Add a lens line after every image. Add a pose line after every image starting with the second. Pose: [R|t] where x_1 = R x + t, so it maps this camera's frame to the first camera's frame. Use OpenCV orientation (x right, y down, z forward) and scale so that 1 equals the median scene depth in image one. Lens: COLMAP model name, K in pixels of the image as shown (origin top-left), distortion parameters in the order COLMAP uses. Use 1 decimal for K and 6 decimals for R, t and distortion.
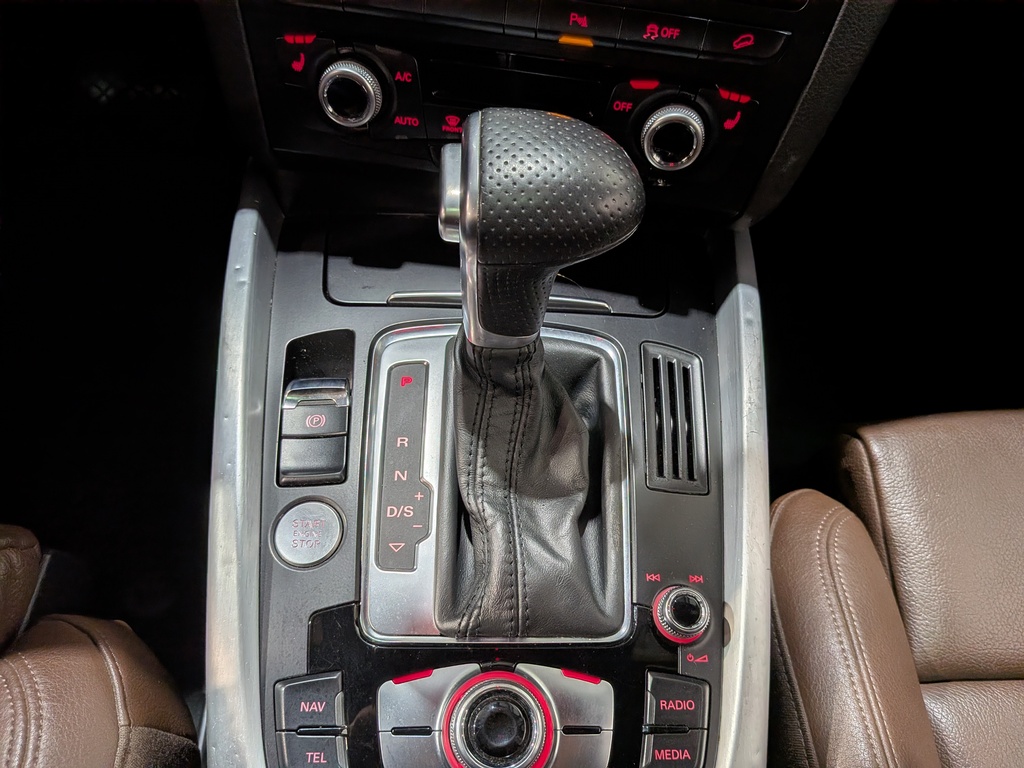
lens RADIAL K [[744.3, 0, 525.5], [0, 744.3, 409.2], [0, 0, 1]] dist [0.036462, -0.064837]
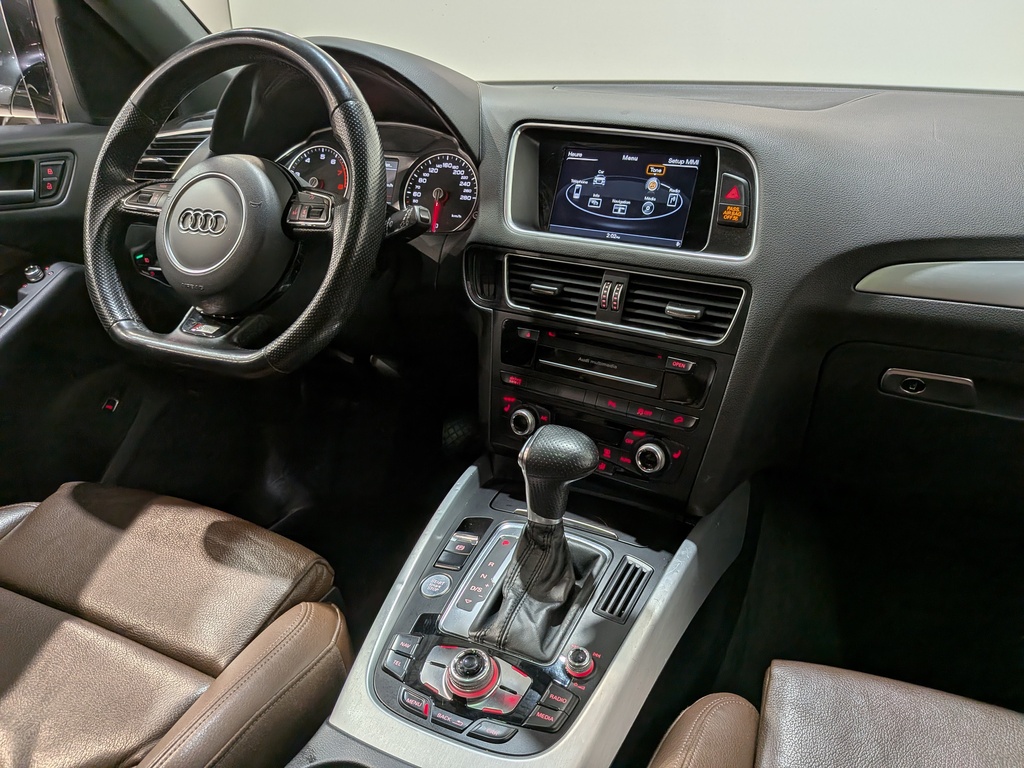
lens RADIAL K [[744.3, 0, 525.3], [0, 744.3, 388.0], [0, 0, 1]] dist [0.036462, -0.064837]
pose [[0.897618, 0.104650, -0.428171, 0.800257], [-0.315752, 0.830450, -0.458970, 0.586990], [0.307543, 0.547175, 0.778470, -0.918683]]
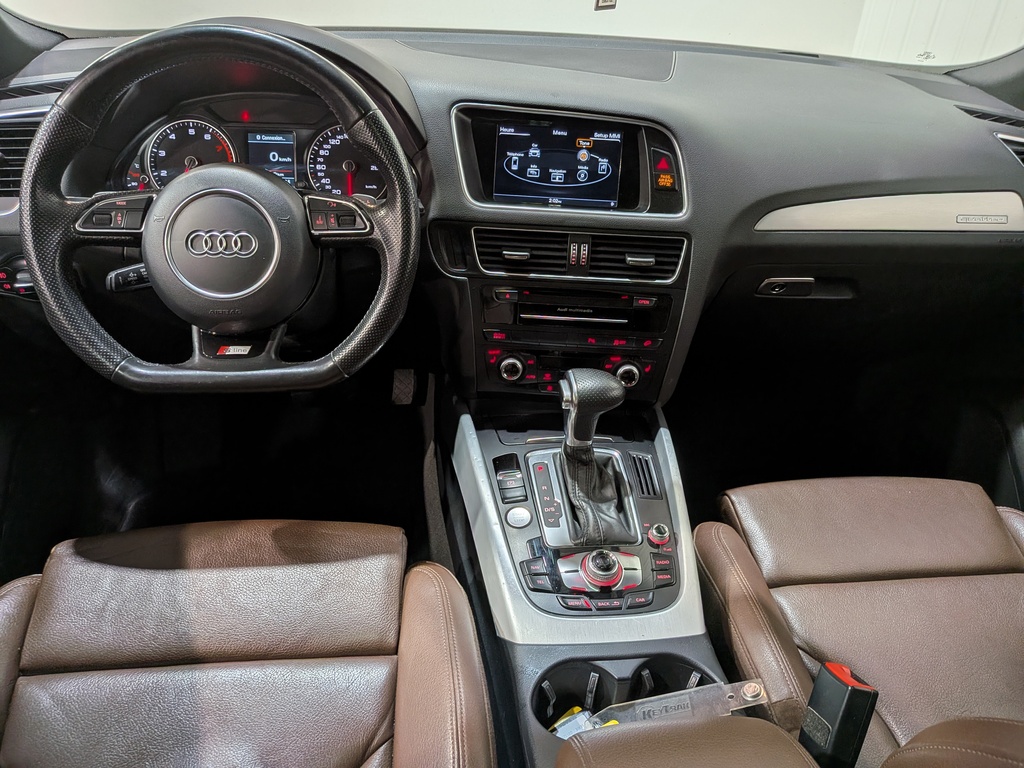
lens RADIAL K [[744.3, 0, 503.7], [0, 744.3, 378.8], [0, 0, 1]] dist [0.036462, -0.064837]
pose [[0.995672, -0.067387, 0.064009, -0.464003], [0.086804, 0.920354, -0.381331, 0.699316], [-0.033214, 0.385236, 0.922220, -1.614158]]
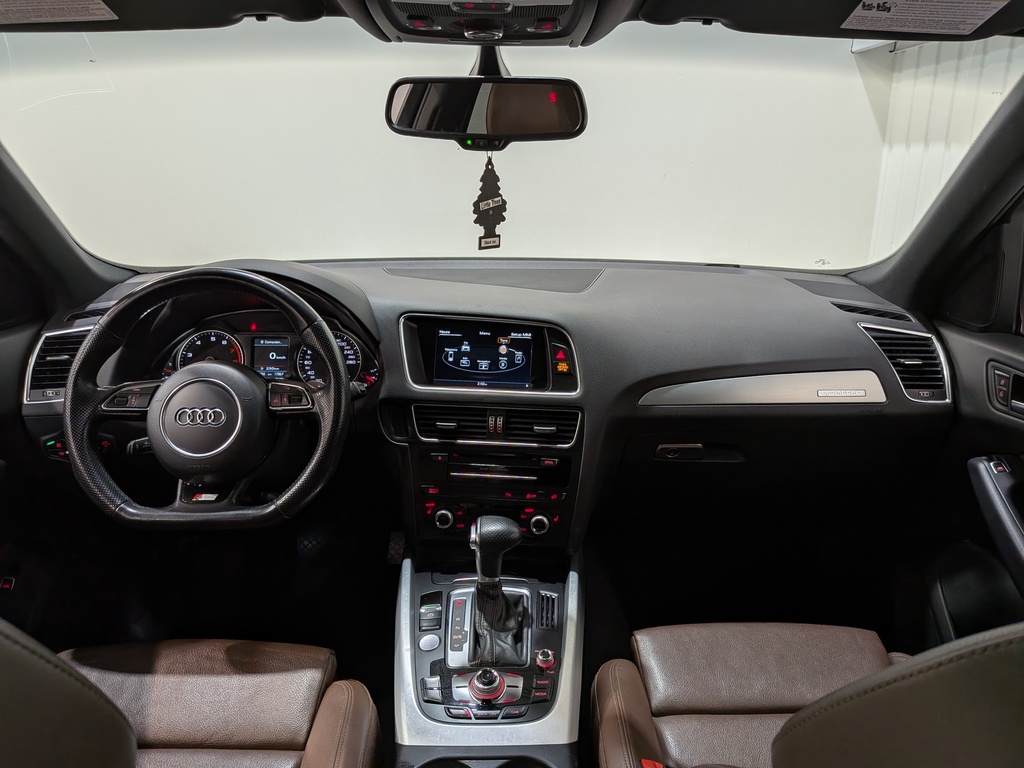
lens RADIAL K [[744.3, 0, 521.9], [0, 744.3, 387.2], [0, 0, 1]] dist [0.036462, -0.064837]
pose [[0.997508, -0.066901, -0.022386, 0.242437], [0.040273, 0.800555, -0.597905, 1.177324], [0.057922, 0.595514, 0.801254, -2.119067]]
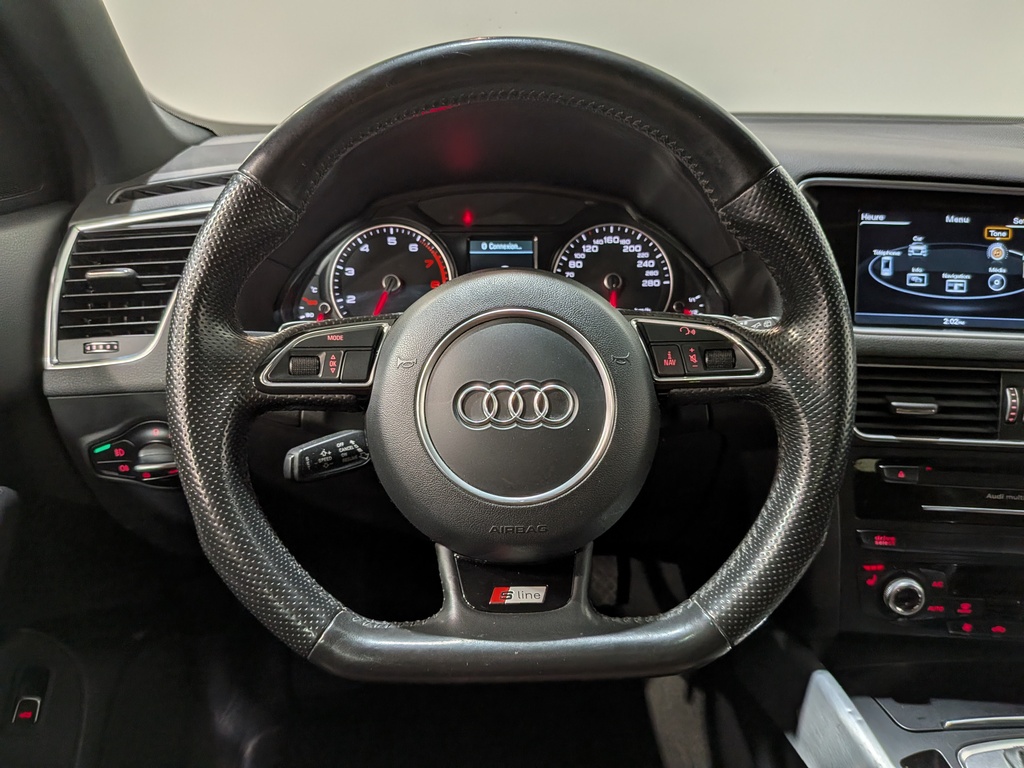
lens RADIAL K [[747.6, 0, 486.3], [0, 747.6, 390.3], [0, 0, 1]] dist [0.018818, -0.058184]
pose [[0.996774, -0.073061, -0.033222, -1.127113], [0.043735, 0.841523, -0.538448, 0.049839], [0.067296, 0.535258, 0.842004, -0.741280]]
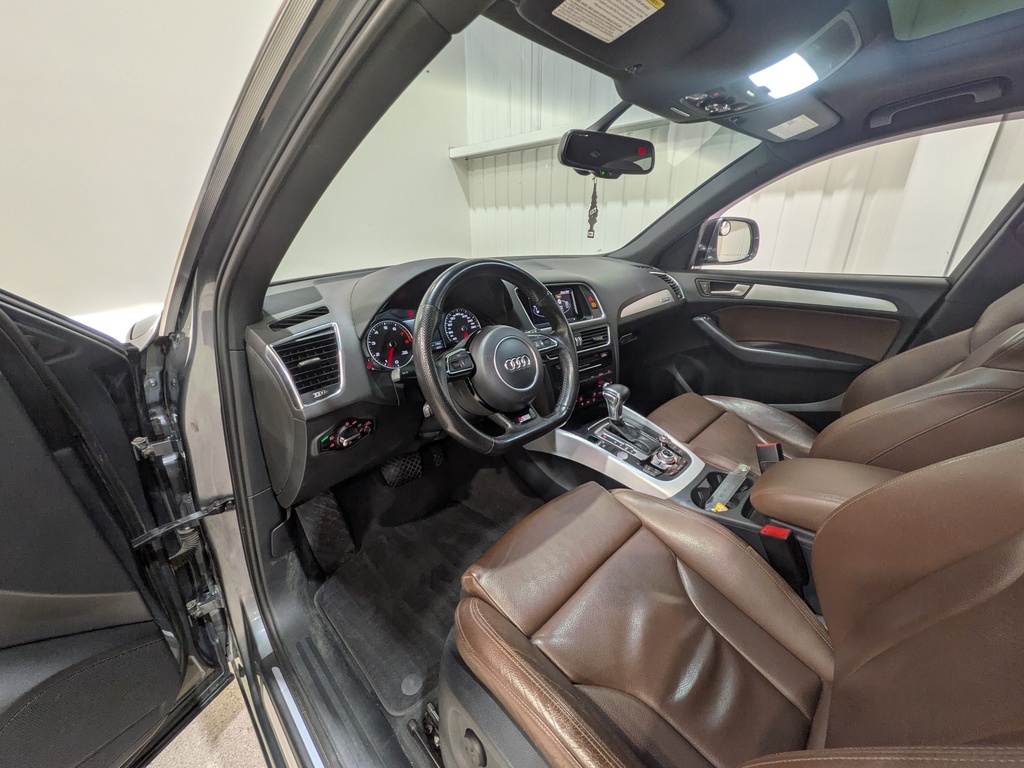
lens RADIAL K [[404.0, 0, 518.0], [0, 404.0, 378.8], [0, 0, 1]] dist [0.001841, 0.000017]
pose [[0.713775, -0.320582, 0.622697, -2.573392], [0.597547, 0.742511, -0.302681, 0.184361], [-0.365325, 0.588137, 0.721548, -1.312078]]
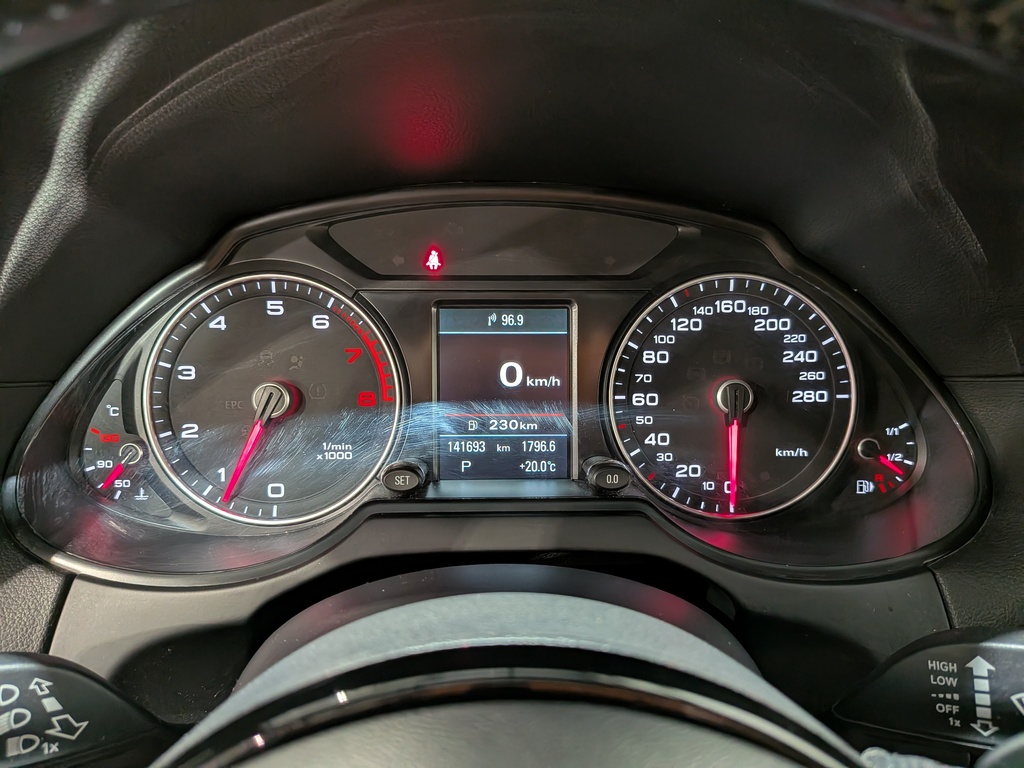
lens RADIAL K [[744.3, 0, 510.0], [0, 744.3, 382.6], [0, 0, 1]] dist [0.036462, -0.064837]
pose [[0.997422, -0.064232, -0.031990, -1.090480], [0.041556, 0.880491, -0.472237, -0.842220], [0.058500, 0.469691, 0.880891, -0.054837]]
